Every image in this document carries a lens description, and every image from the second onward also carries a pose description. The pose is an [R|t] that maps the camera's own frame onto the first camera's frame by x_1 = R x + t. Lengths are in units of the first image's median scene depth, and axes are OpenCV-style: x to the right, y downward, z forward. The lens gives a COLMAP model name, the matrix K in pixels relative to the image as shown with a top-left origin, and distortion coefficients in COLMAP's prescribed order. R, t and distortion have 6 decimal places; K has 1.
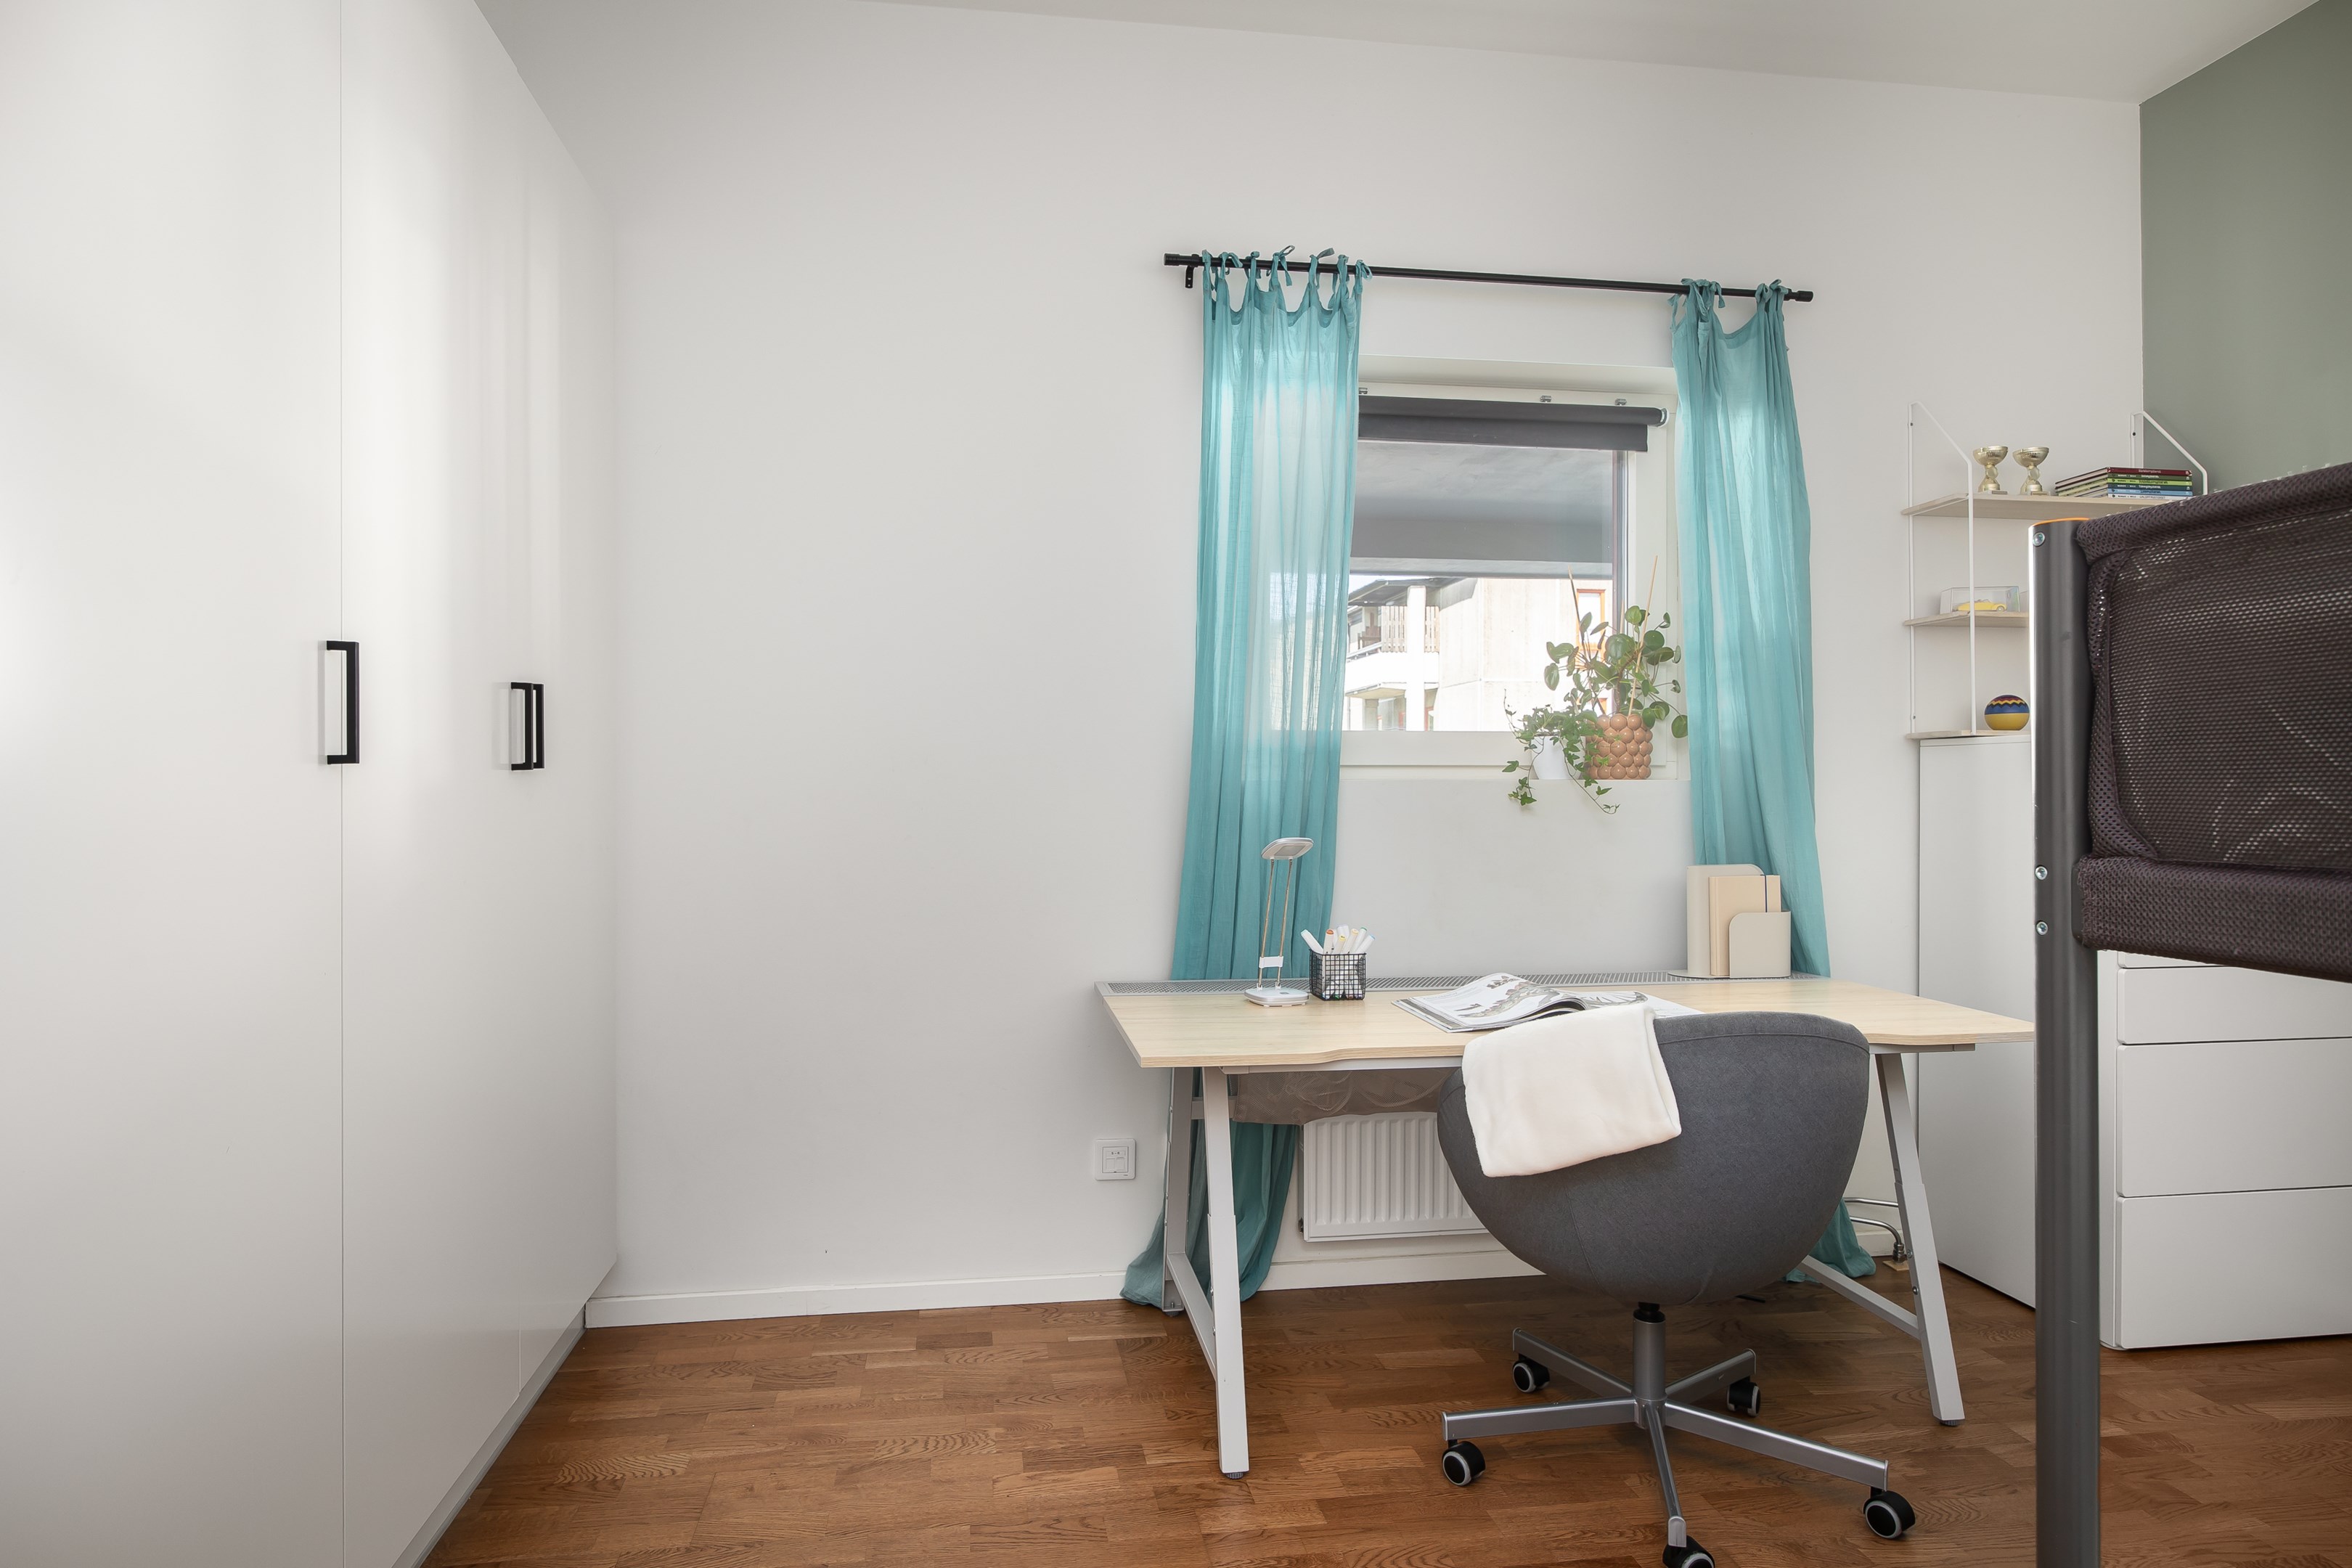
lens RADIAL K [[1321.1, 0, 1212.3], [0, 1321.1, 773.4], [0, 0, 1]] dist [-0.002496, -0.001888]
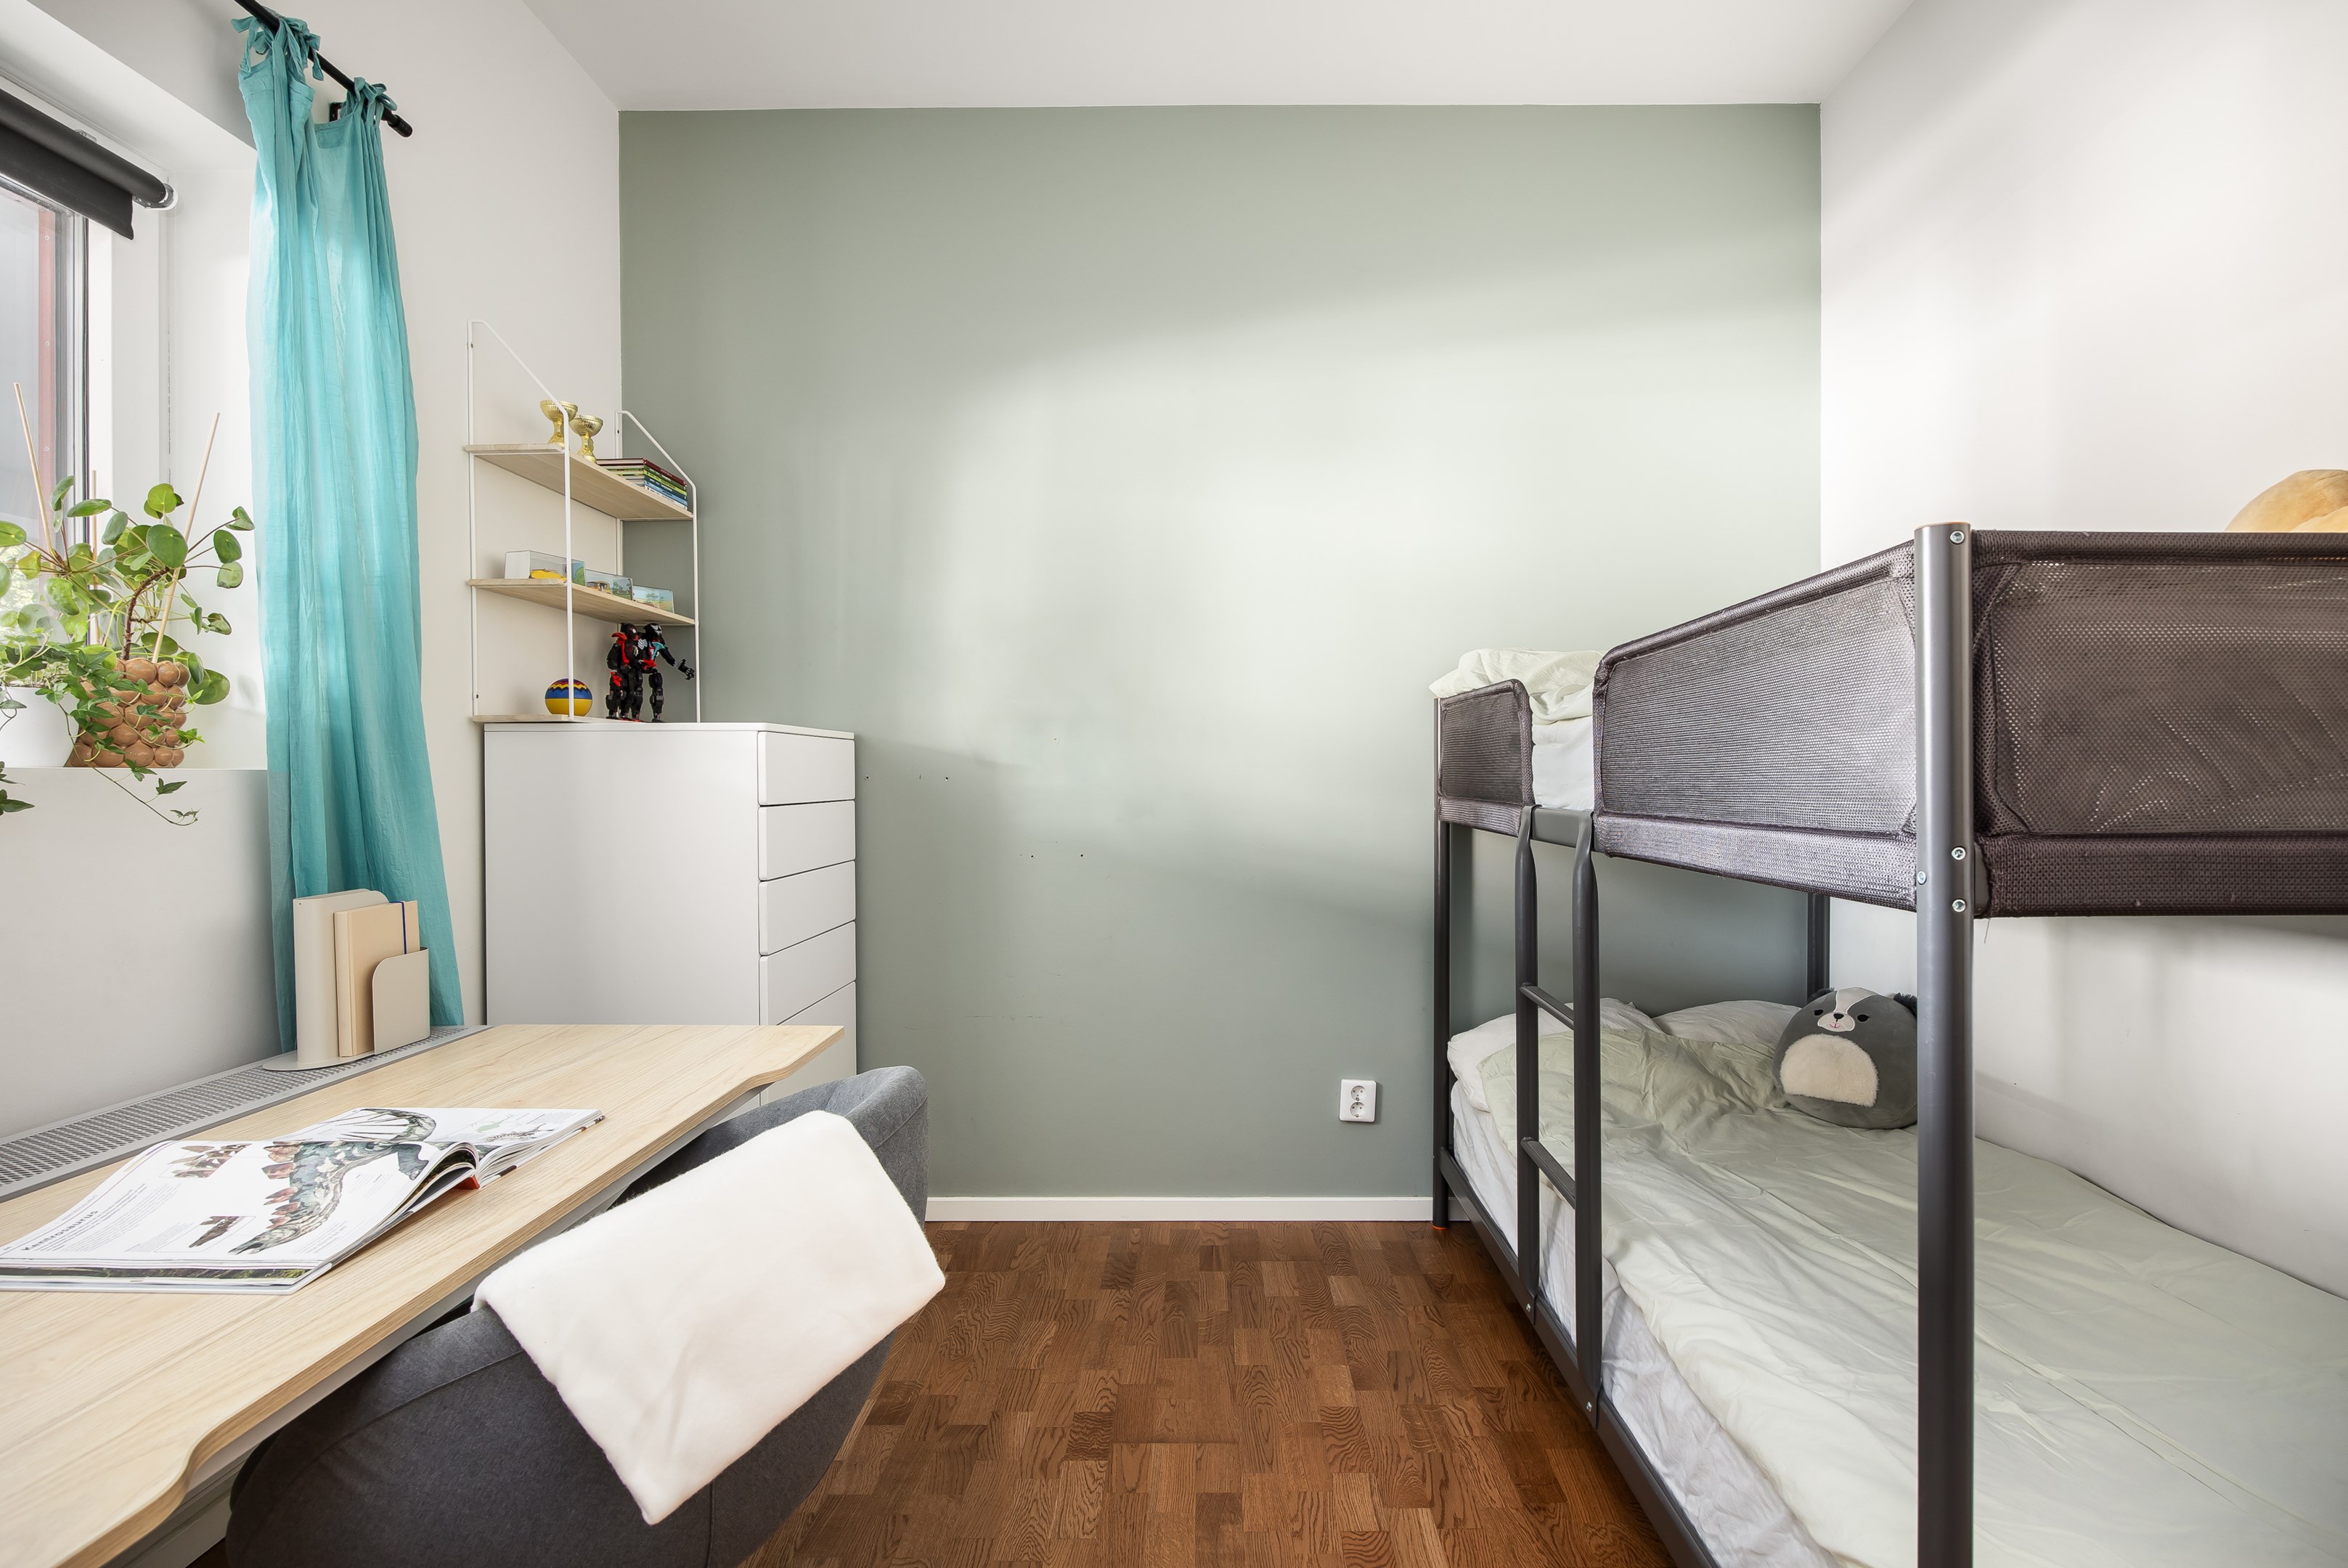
lens RADIAL K [[1192.3, 0, 1174.0], [0, 1192.3, 784.0], [0, 0, 1]] dist [-0.019725, -0.000442]
pose [[0.185310, -0.005825, 0.982663, -0.131681], [-0.006126, 0.999956, 0.007082, 0.005240], [-0.982661, -0.007332, 0.185266, 0.449800]]
